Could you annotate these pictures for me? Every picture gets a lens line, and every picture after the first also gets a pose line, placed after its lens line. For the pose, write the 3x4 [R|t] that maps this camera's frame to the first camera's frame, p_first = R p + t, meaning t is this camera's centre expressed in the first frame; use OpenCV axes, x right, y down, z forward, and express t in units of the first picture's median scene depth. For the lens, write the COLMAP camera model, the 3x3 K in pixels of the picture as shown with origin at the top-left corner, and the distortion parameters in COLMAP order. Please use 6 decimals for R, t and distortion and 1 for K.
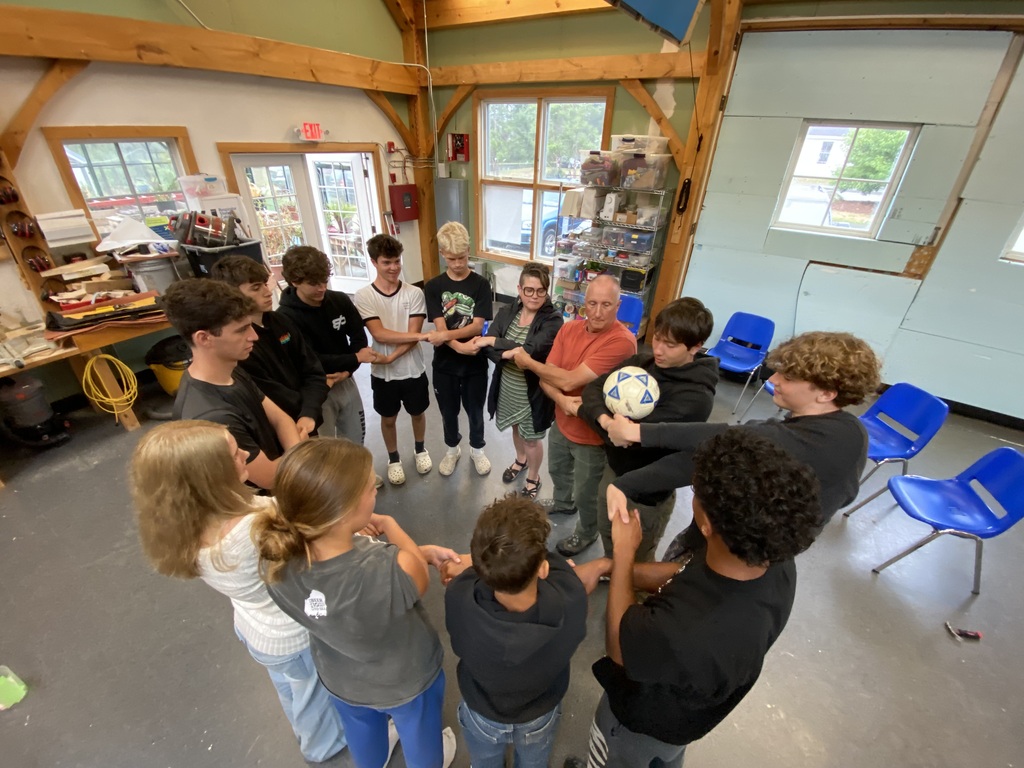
lens RADIAL K [[409.3, 0, 505.0], [0, 409.3, 386.8], [0, 0, 1]] dist [0.007527, -0.014288]
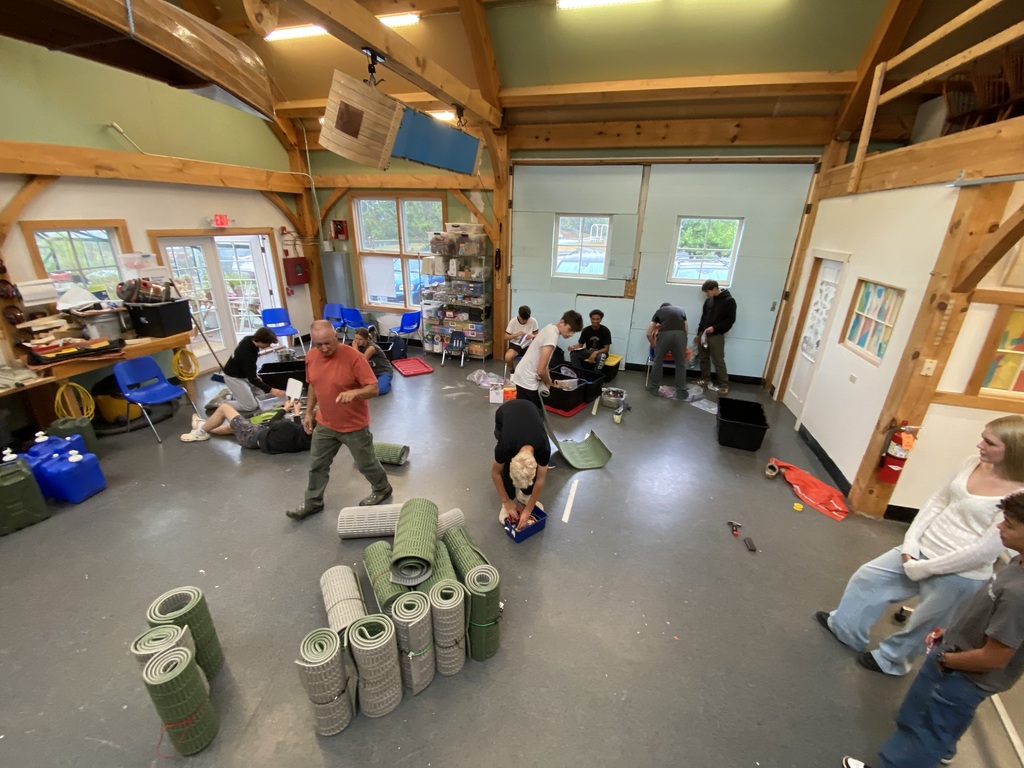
lens RADIAL K [[409.3, 0, 505.0], [0, 409.3, 386.8], [0, 0, 1]] dist [0.007527, -0.014288]
pose [[0.962088, -0.104890, 0.251765, 0.020086], [0.141615, 0.981021, -0.132451, 0.210952], [-0.233094, 0.163083, 0.958682, -0.400200]]
